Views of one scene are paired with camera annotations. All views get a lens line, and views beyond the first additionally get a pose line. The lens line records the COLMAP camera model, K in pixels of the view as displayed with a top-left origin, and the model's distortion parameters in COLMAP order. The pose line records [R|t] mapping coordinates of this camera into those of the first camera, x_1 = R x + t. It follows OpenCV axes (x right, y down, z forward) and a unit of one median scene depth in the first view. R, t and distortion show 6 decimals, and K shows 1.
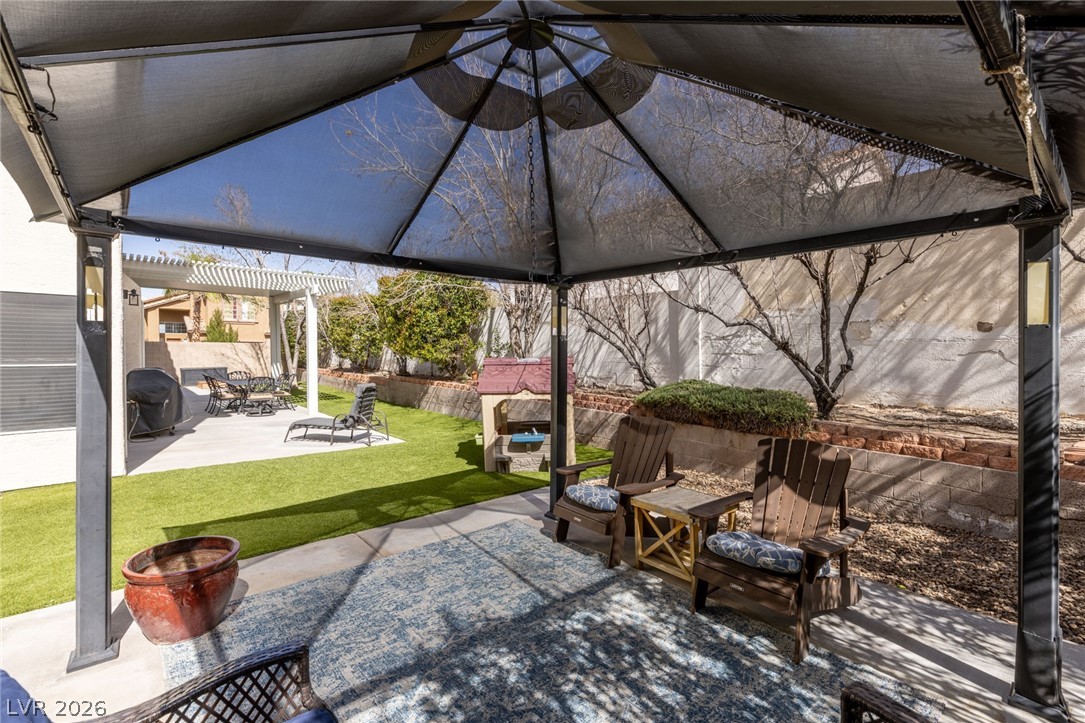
lens RADIAL K [[489.9, 0, 548.1], [0, 489.9, 357.9], [0, 0, 1]] dist [-0.001340, -0.000092]
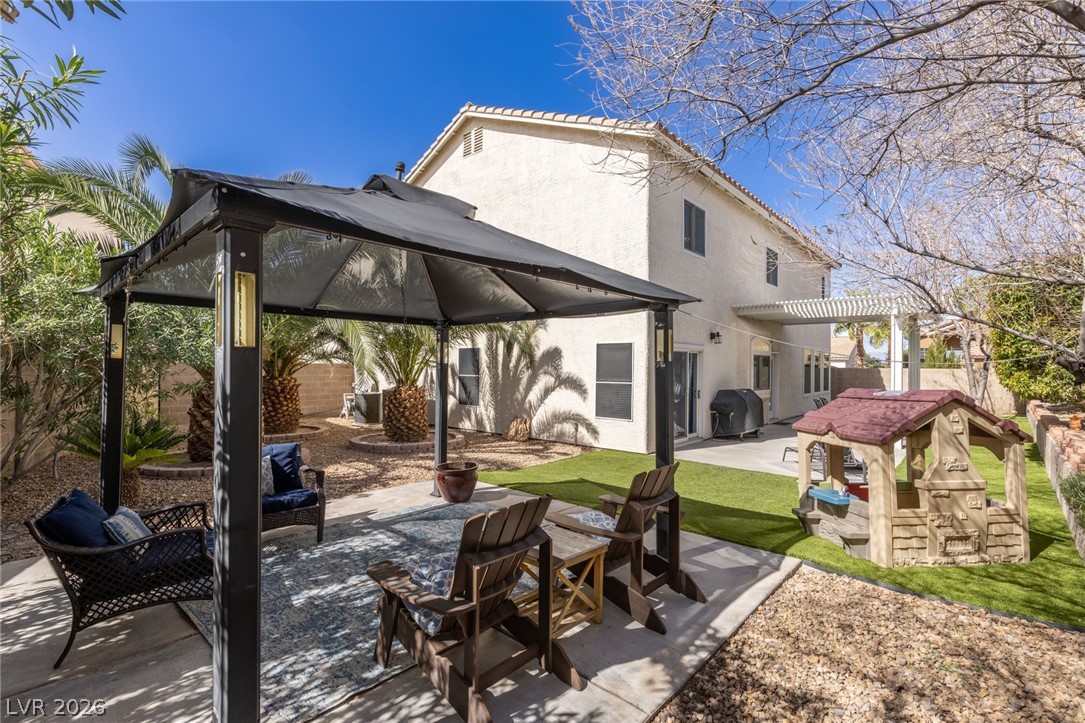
lens RADIAL K [[489.9, 0, 548.1], [0, 489.9, 357.9], [0, 0, 1]] dist [-0.001340, -0.000092]
pose [[0.132265, -0.025102, -0.990897, 1.624985], [-0.029291, 0.999144, -0.029220, -0.030845], [0.990782, 0.032890, 0.131416, 1.188569]]
